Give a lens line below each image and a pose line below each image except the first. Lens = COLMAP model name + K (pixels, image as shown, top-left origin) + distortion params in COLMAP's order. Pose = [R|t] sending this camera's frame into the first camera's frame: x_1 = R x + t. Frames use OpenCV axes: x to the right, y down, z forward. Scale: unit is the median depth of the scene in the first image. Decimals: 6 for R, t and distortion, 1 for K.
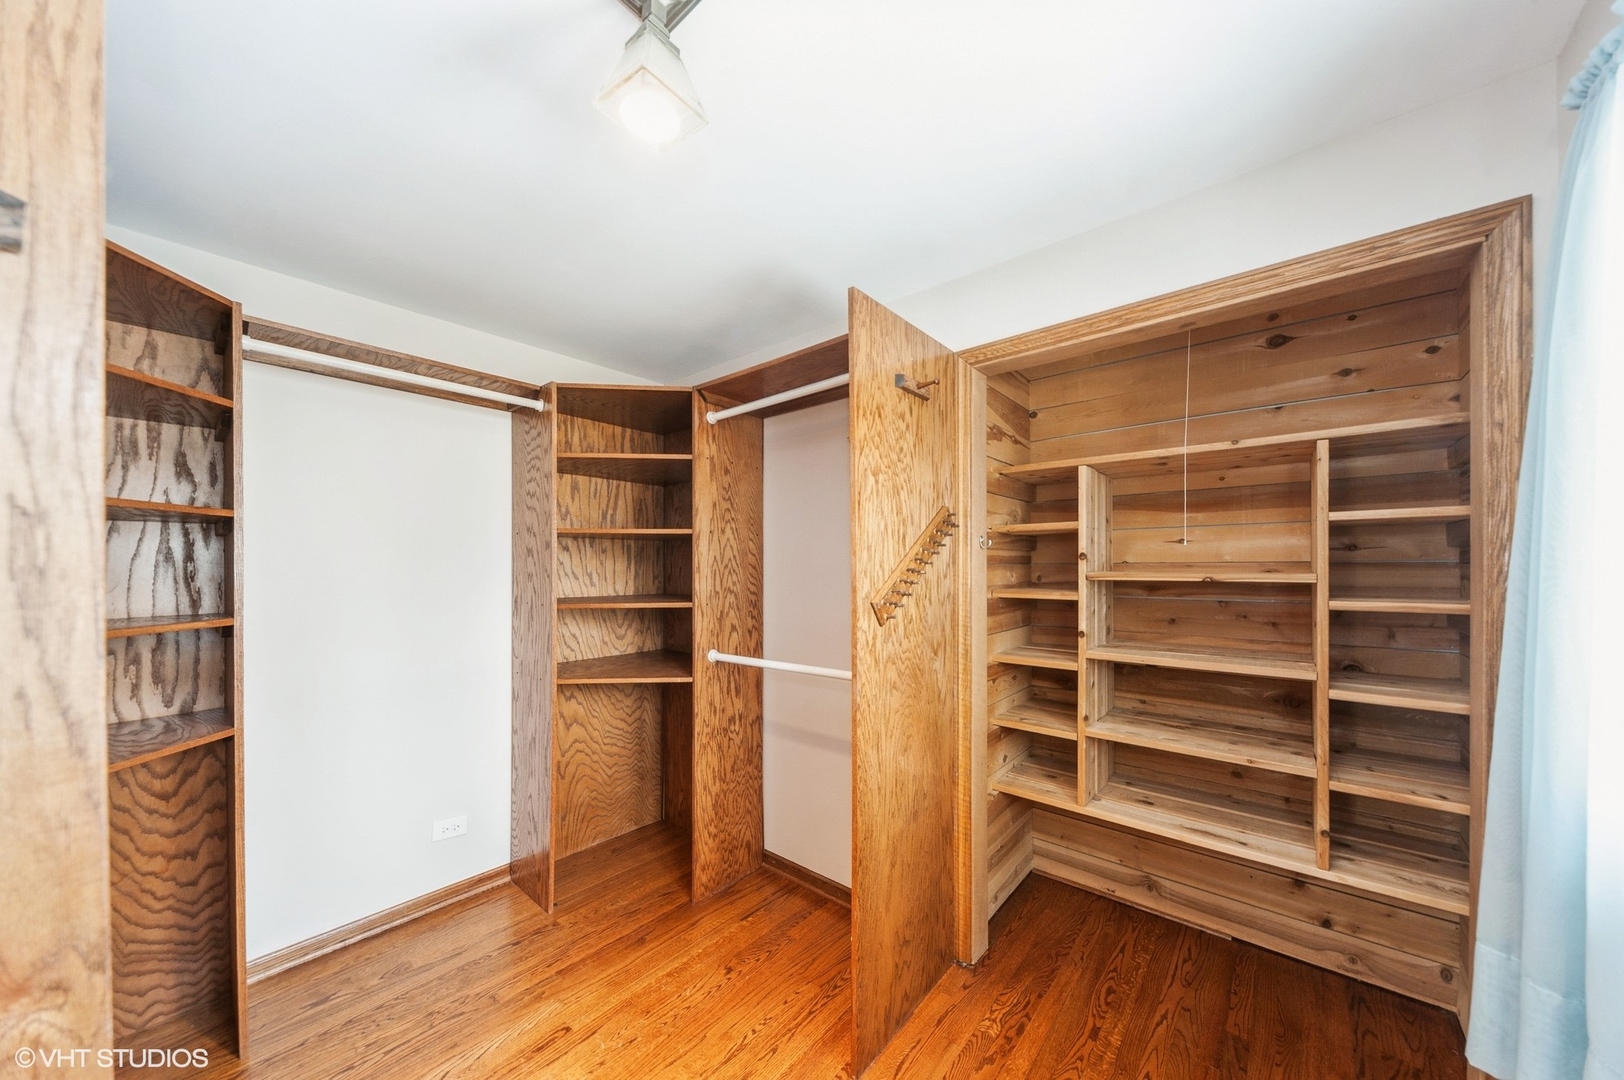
lens RADIAL K [[556.4, 0, 802.7], [0, 556.4, 571.6], [0, 0, 1]] dist [-0.001975, 0.000023]
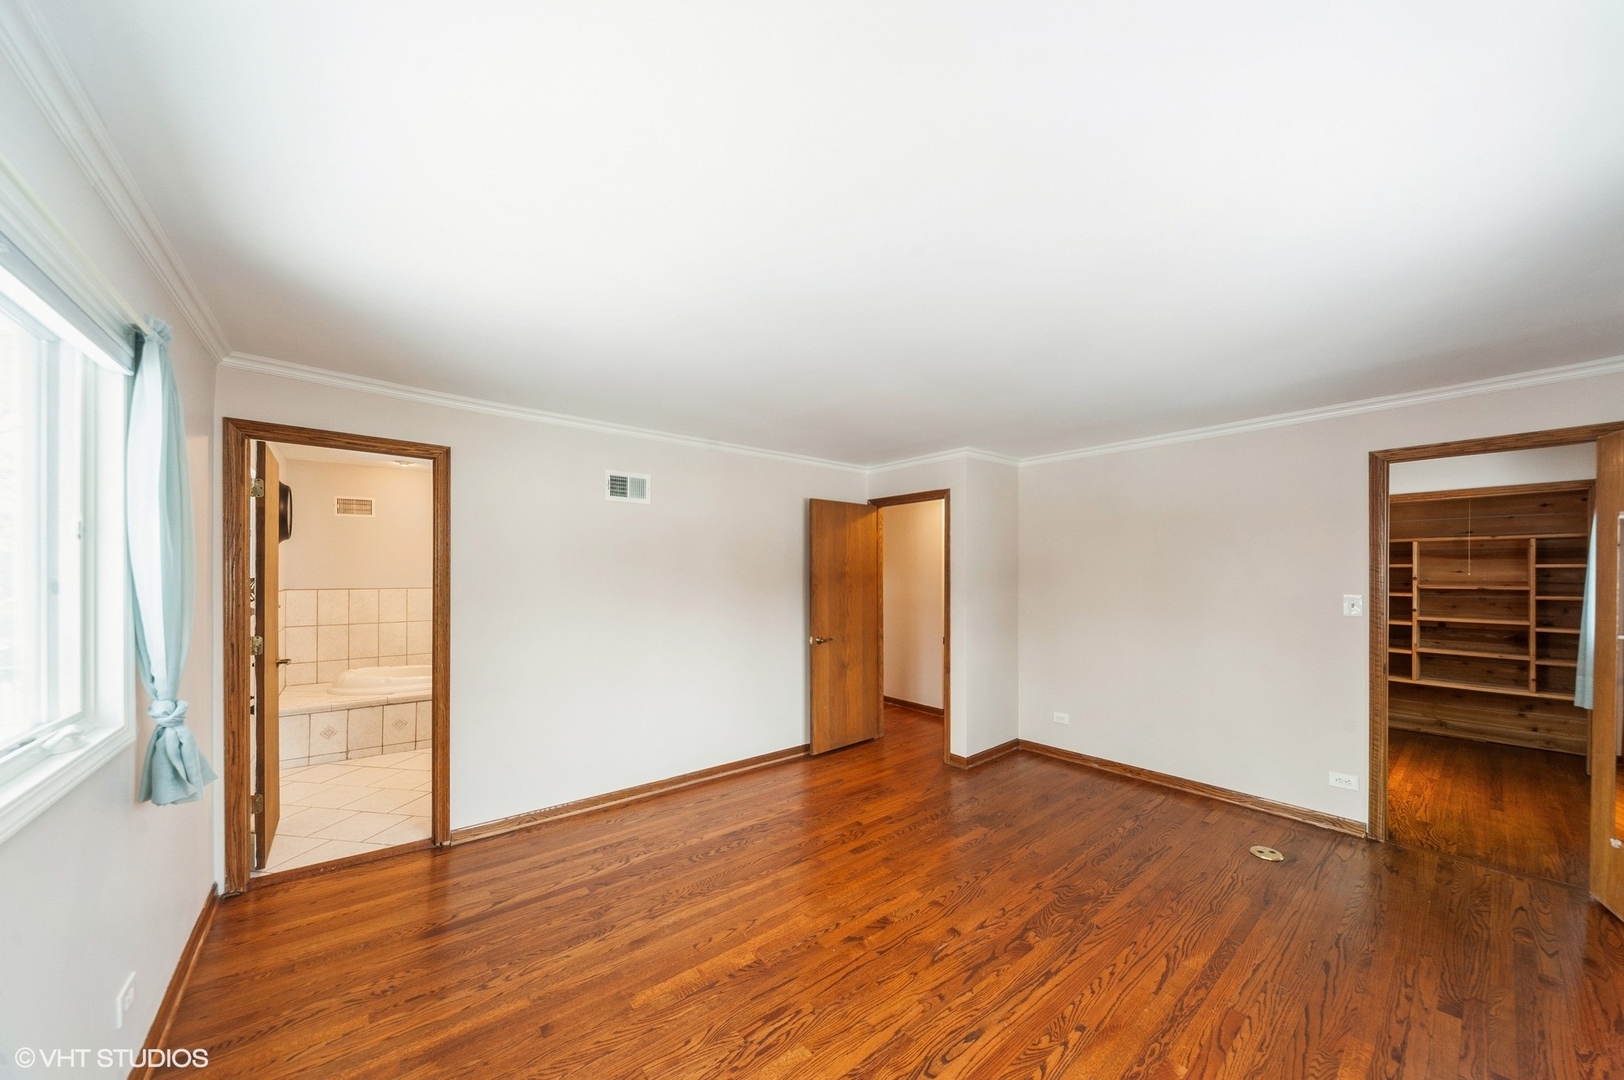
lens RADIAL K [[556.4, 0, 809.7], [0, 556.4, 574.2], [0, 0, 1]] dist [-0.001975, 0.000023]
pose [[0.986362, 0.003984, -0.164545, -1.921978], [-0.004729, 0.999980, -0.004139, -0.026723], [0.164525, 0.004860, 0.986361, -2.059175]]
